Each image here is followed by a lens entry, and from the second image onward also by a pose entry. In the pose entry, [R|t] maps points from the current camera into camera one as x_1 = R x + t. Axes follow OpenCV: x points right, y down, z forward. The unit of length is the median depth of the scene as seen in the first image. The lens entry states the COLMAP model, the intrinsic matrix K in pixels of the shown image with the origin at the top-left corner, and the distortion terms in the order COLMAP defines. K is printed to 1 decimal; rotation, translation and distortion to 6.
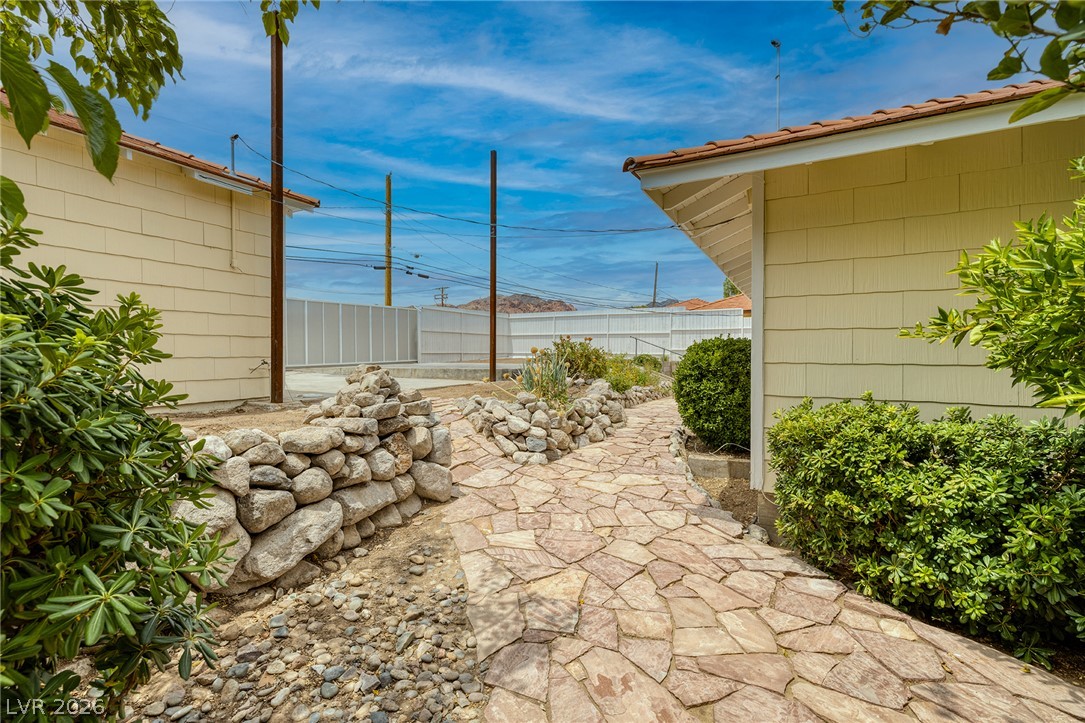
lens RADIAL K [[461.7, 0, 542.5], [0, 461.7, 361.5], [0, 0, 1]] dist [0.000617, 0.000069]
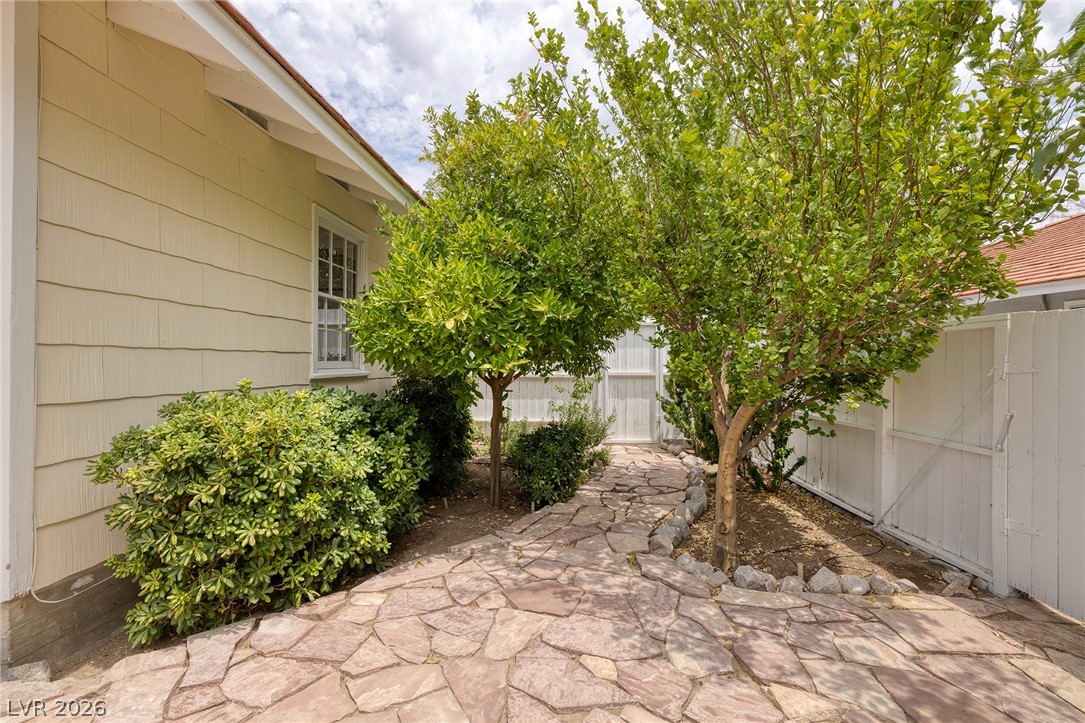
lens RADIAL K [[465.4, 0, 539.4], [0, 465.4, 345.8], [0, 0, 1]] dist [0.000064, 0.000299]
pose [[-0.398086, 0.033723, 0.916728, -0.292732], [0.005568, 0.999394, -0.034346, 0.033527], [-0.917331, -0.008568, -0.398033, 0.842109]]
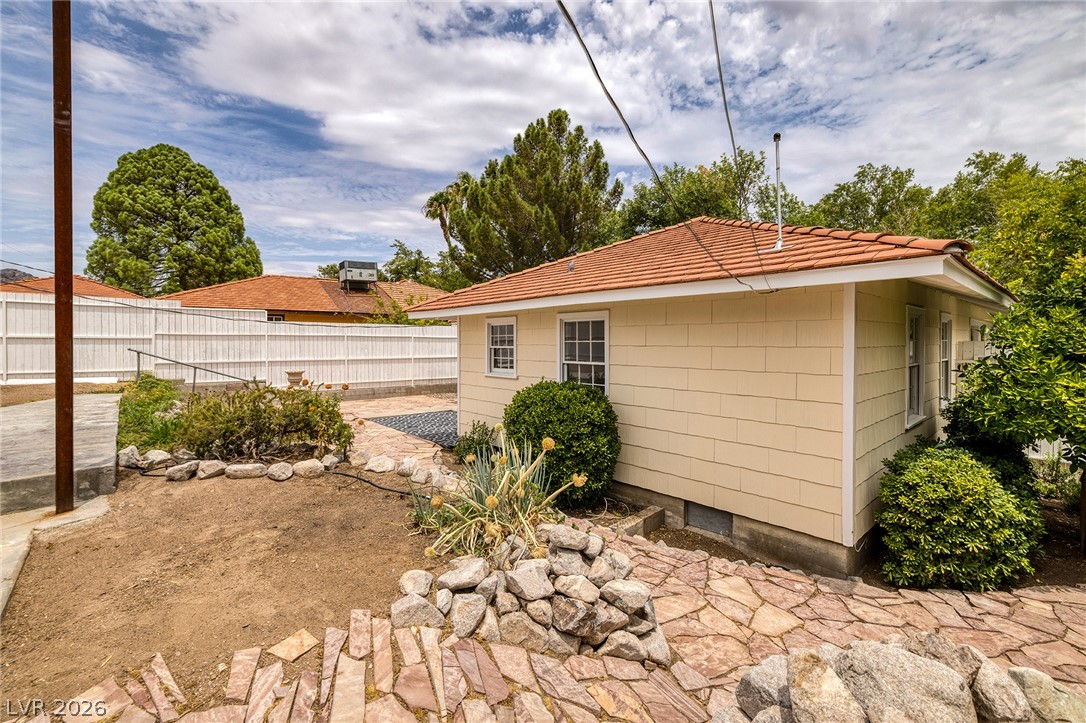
lens RADIAL K [[462.1, 0, 543.0], [0, 462.1, 361.5], [0, 0, 1]] dist [0.000617, 0.000069]
pose [[0.341324, -0.027544, 0.939542, -1.004152], [0.009650, 0.999621, 0.025800, -0.242781], [-0.939896, 0.000261, 0.341461, 1.609636]]
